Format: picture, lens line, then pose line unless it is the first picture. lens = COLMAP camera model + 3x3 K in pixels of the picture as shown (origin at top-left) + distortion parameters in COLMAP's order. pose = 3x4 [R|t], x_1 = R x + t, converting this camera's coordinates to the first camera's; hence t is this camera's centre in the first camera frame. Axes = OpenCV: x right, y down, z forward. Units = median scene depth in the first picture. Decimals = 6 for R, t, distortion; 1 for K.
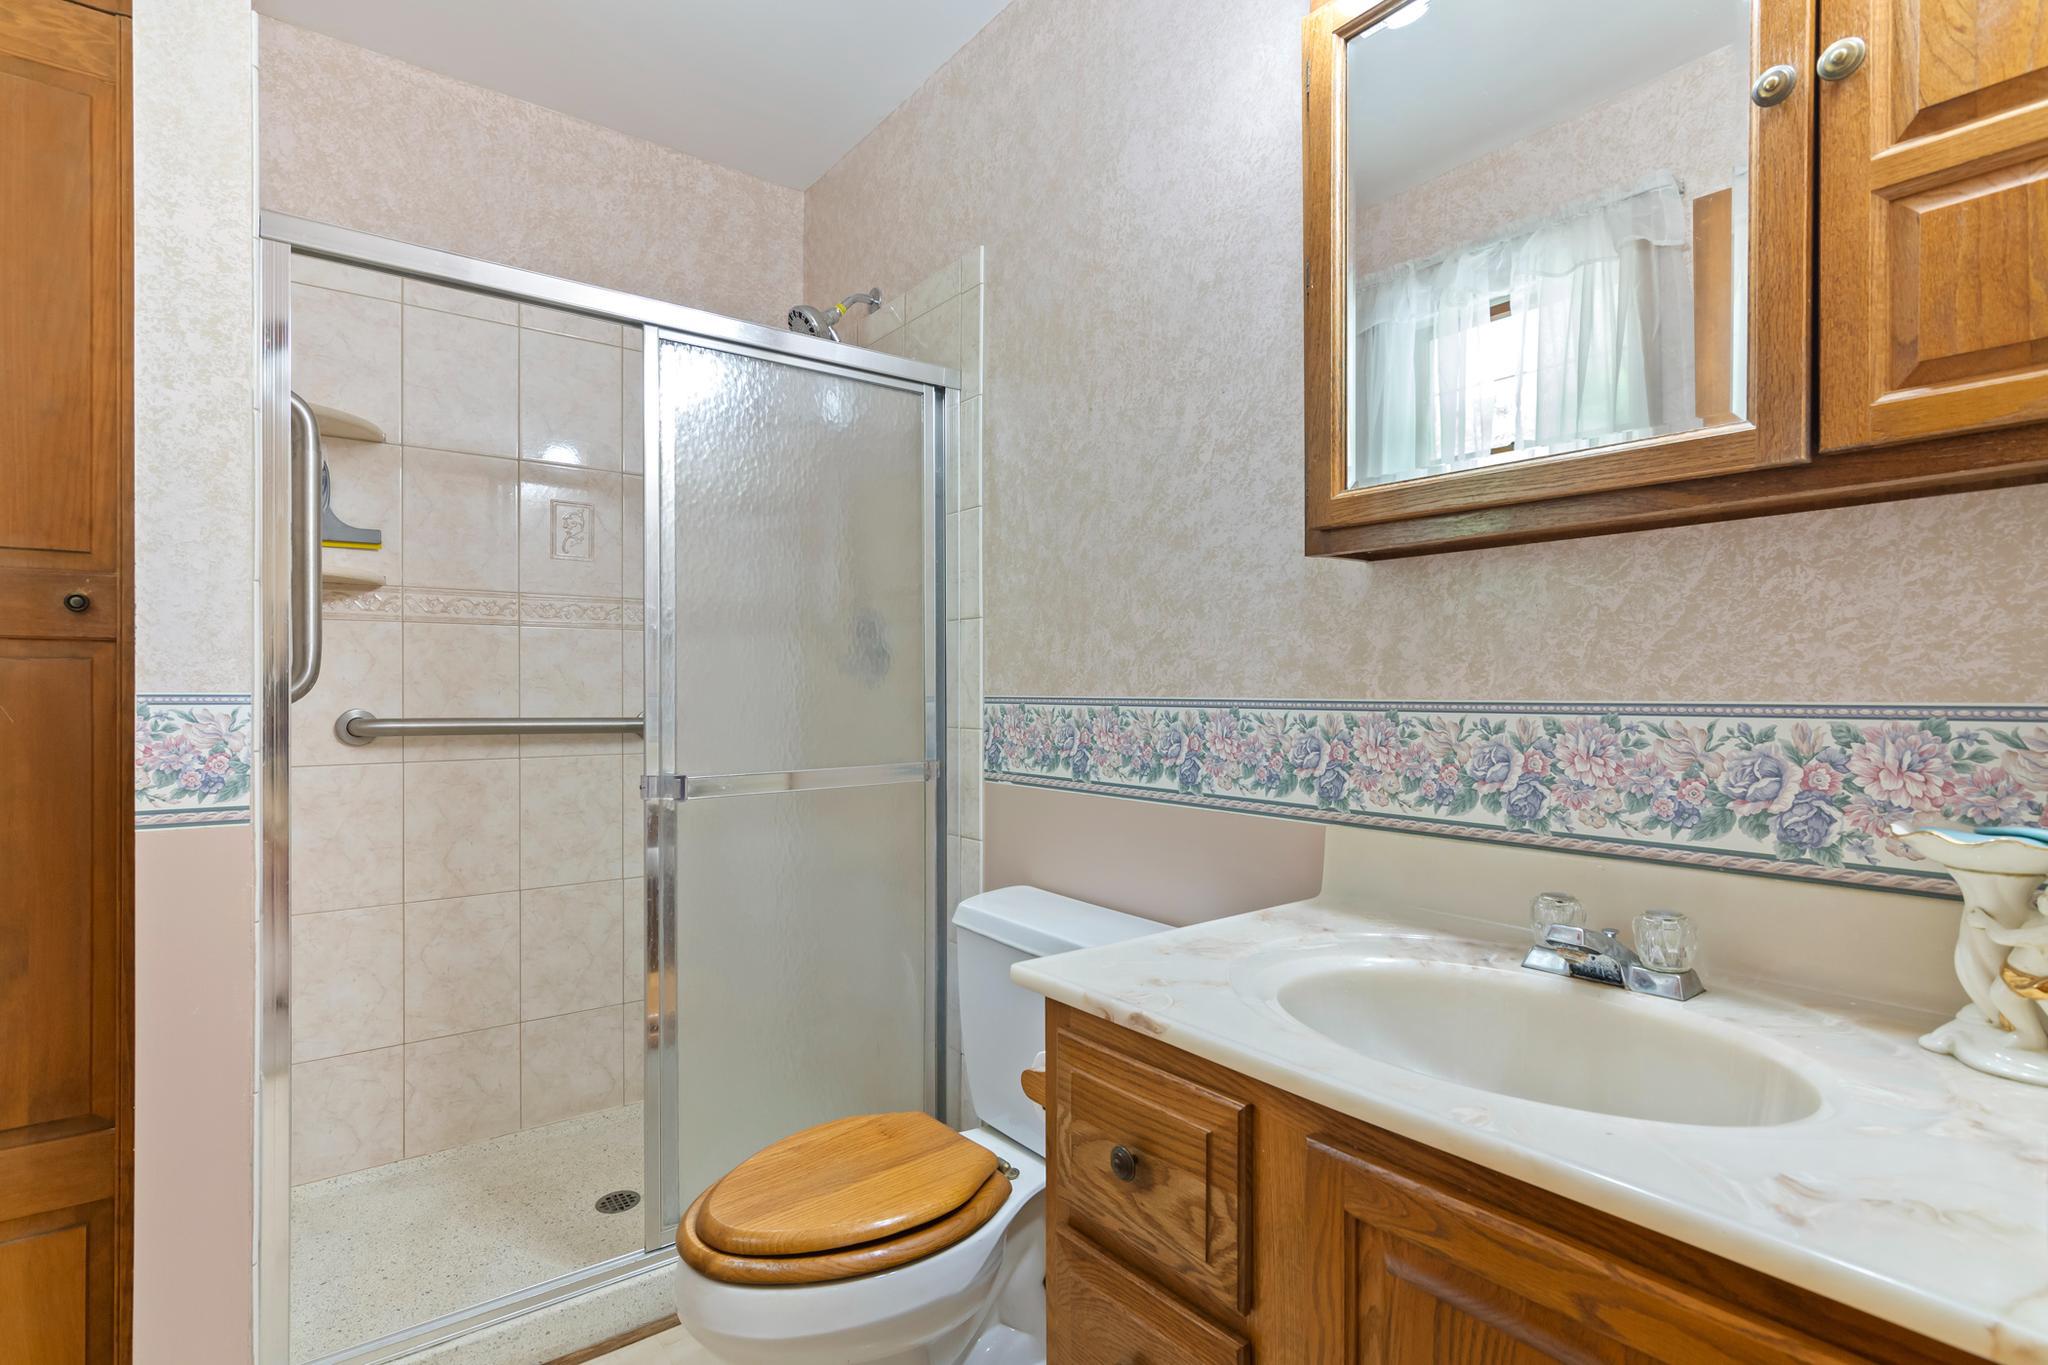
lens RADIAL K [[986.6, 0, 1016.1], [0, 986.6, 680.8], [0, 0, 1]] dist [-0.001985, 0.002262]
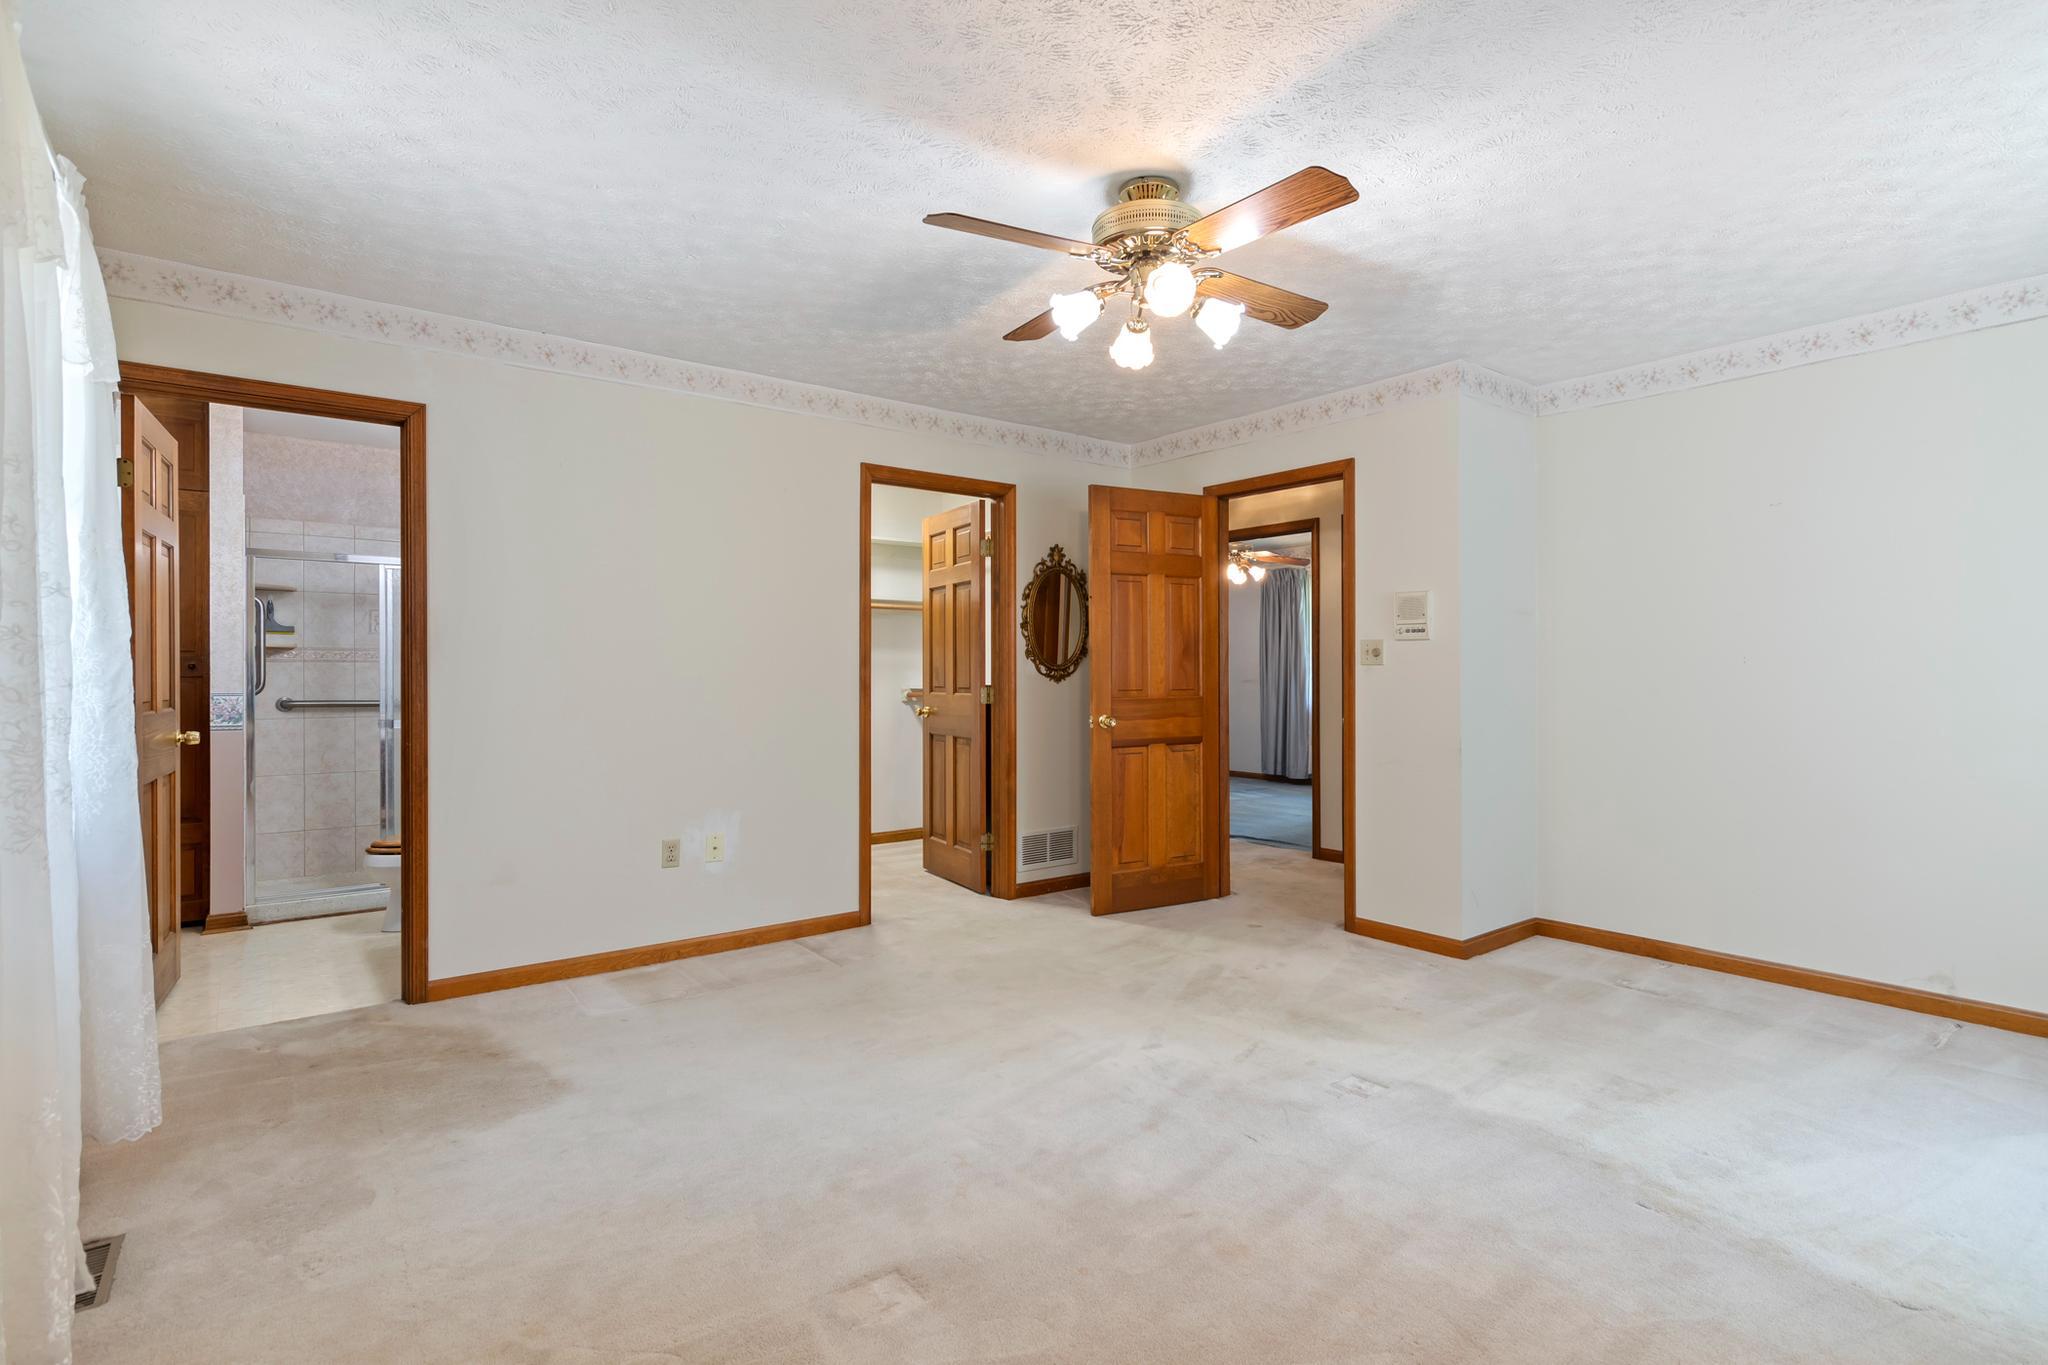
lens RADIAL K [[986.6, 0, 1018.6], [0, 986.6, 664.8], [0, 0, 1]] dist [-0.001985, 0.002262]
pose [[0.999983, -0.001423, 0.005613, 1.209264], [0.001422, 0.999999, 0.000263, -0.051994], [-0.005613, -0.000255, 0.999984, -1.553436]]
